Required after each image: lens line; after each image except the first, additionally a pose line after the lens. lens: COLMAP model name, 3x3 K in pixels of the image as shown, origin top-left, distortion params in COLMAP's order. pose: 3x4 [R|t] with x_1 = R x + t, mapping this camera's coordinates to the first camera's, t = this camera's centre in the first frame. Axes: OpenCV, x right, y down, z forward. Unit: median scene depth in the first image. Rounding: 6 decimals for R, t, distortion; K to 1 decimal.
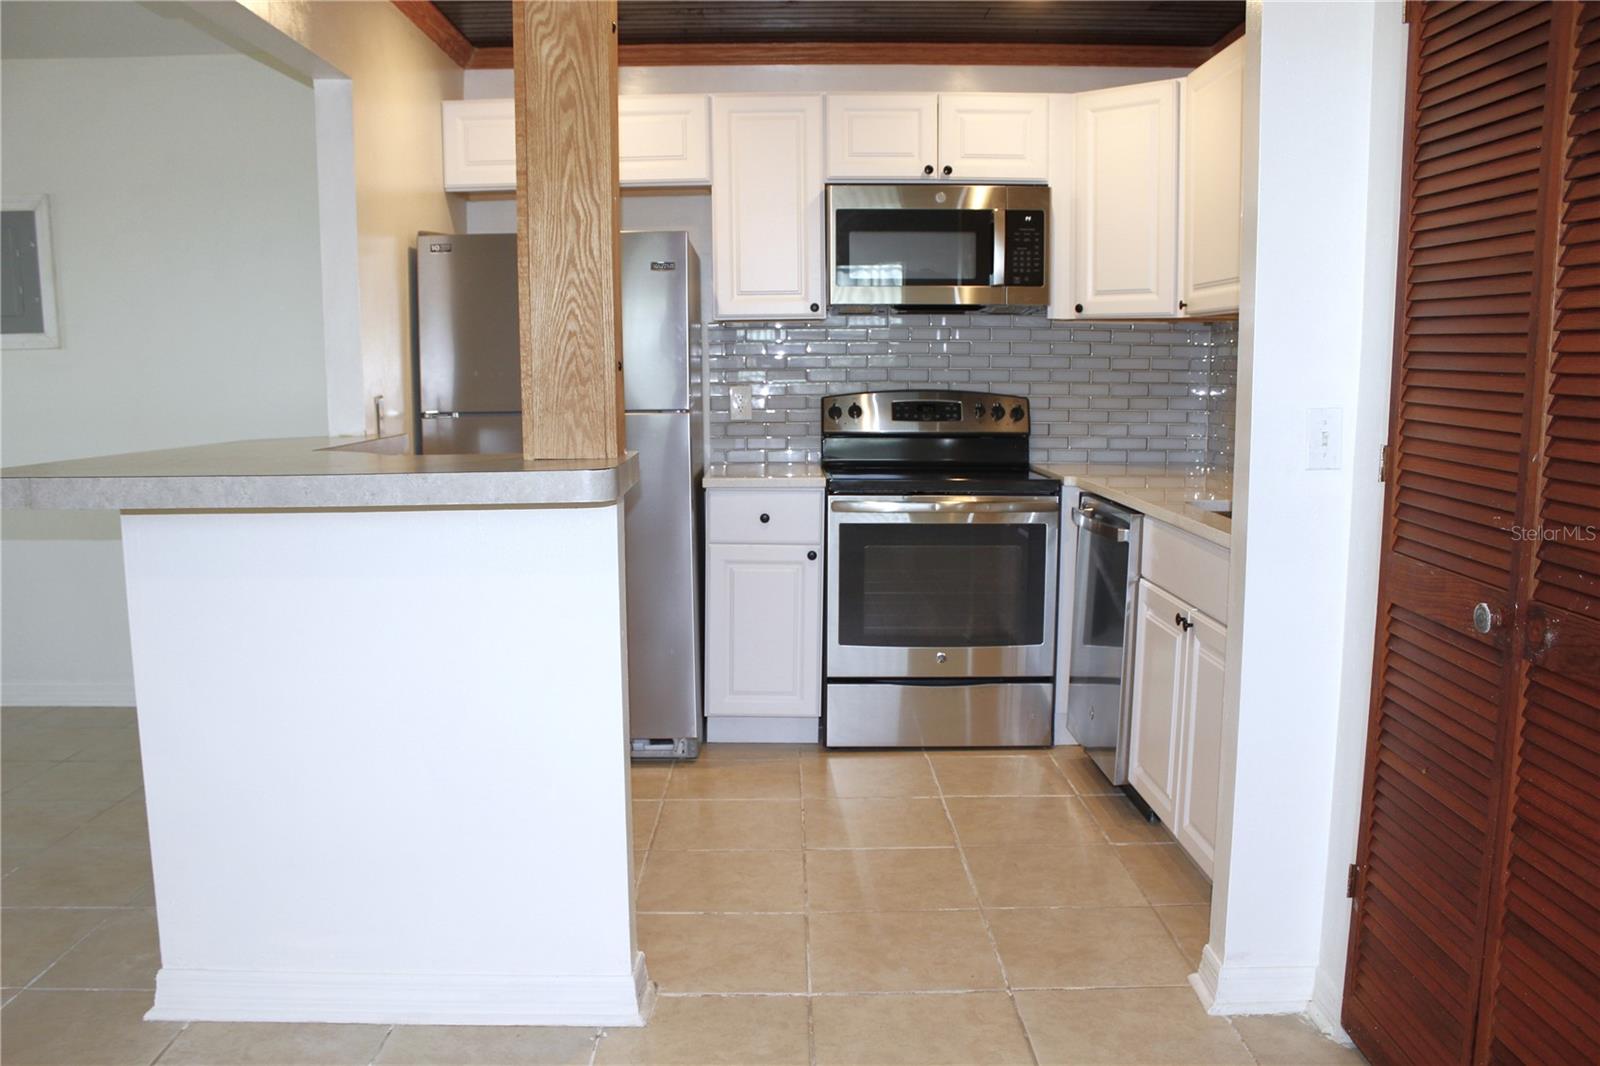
lens RADIAL K [[1329.1, 0, 792.2], [0, 1329.1, 559.5], [0, 0, 1]] dist [-0.162455, 0.148421]
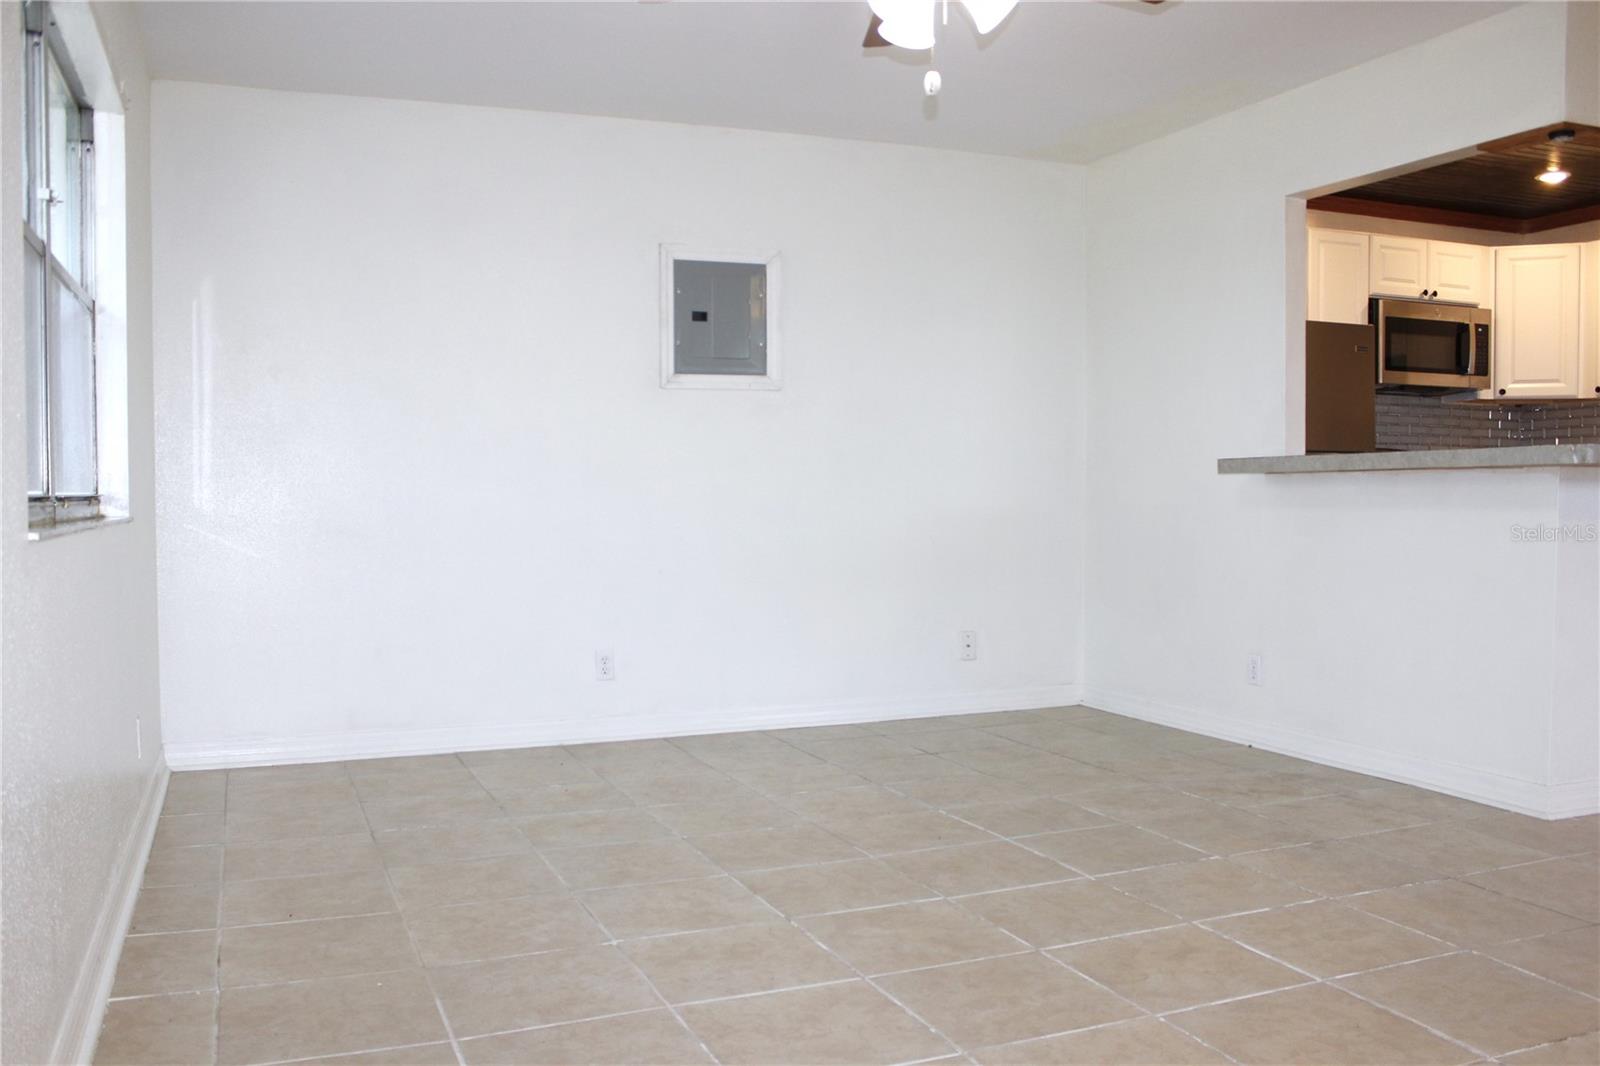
lens RADIAL K [[1372.1, 0, 799.5], [0, 1372.1, 567.3], [0, 0, 1]] dist [-0.170612, 0.152260]
pose [[0.928764, -0.019132, 0.370178, -1.118940], [0.051290, 0.995693, -0.077226, 0.083676], [-0.367106, 0.090711, 0.925745, -0.073140]]
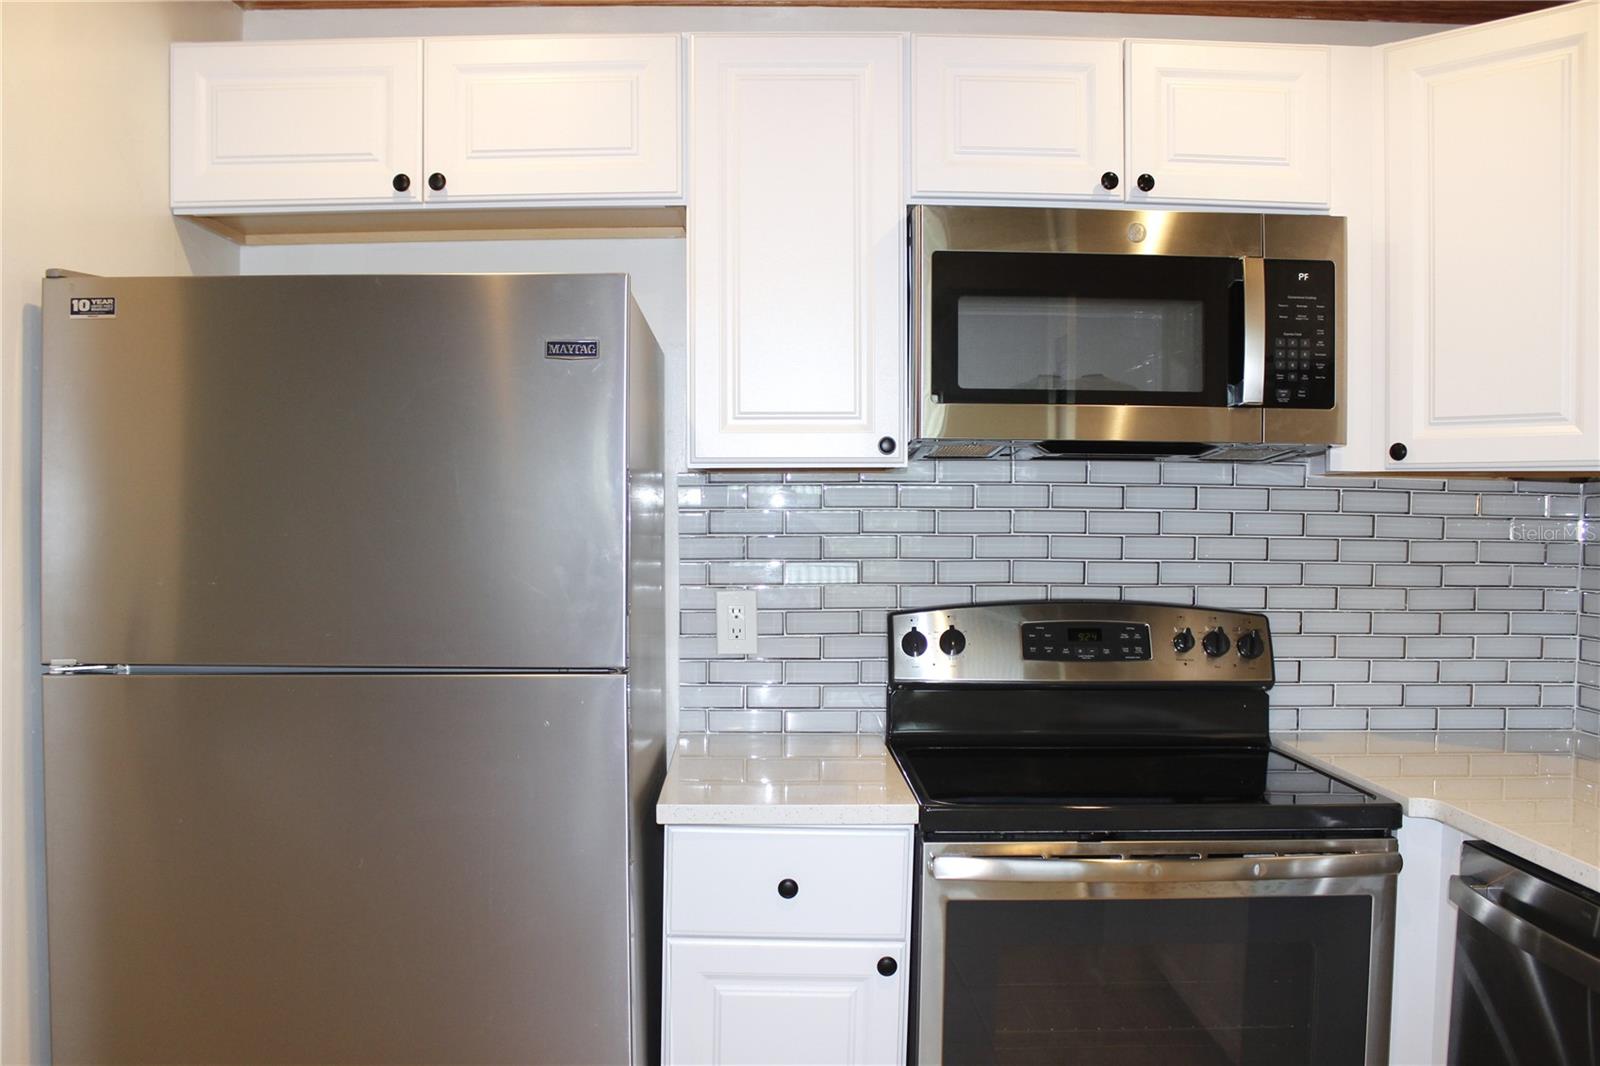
lens RADIAL K [[1329.1, 0, 792.2], [0, 1329.1, 559.5], [0, 0, 1]] dist [-0.162455, 0.148421]
pose [[0.999917, 0.008132, 0.009971, -0.024642], [-0.007026, 0.994305, -0.106344, -0.097343], [-0.010779, 0.106265, 0.994279, 0.523149]]
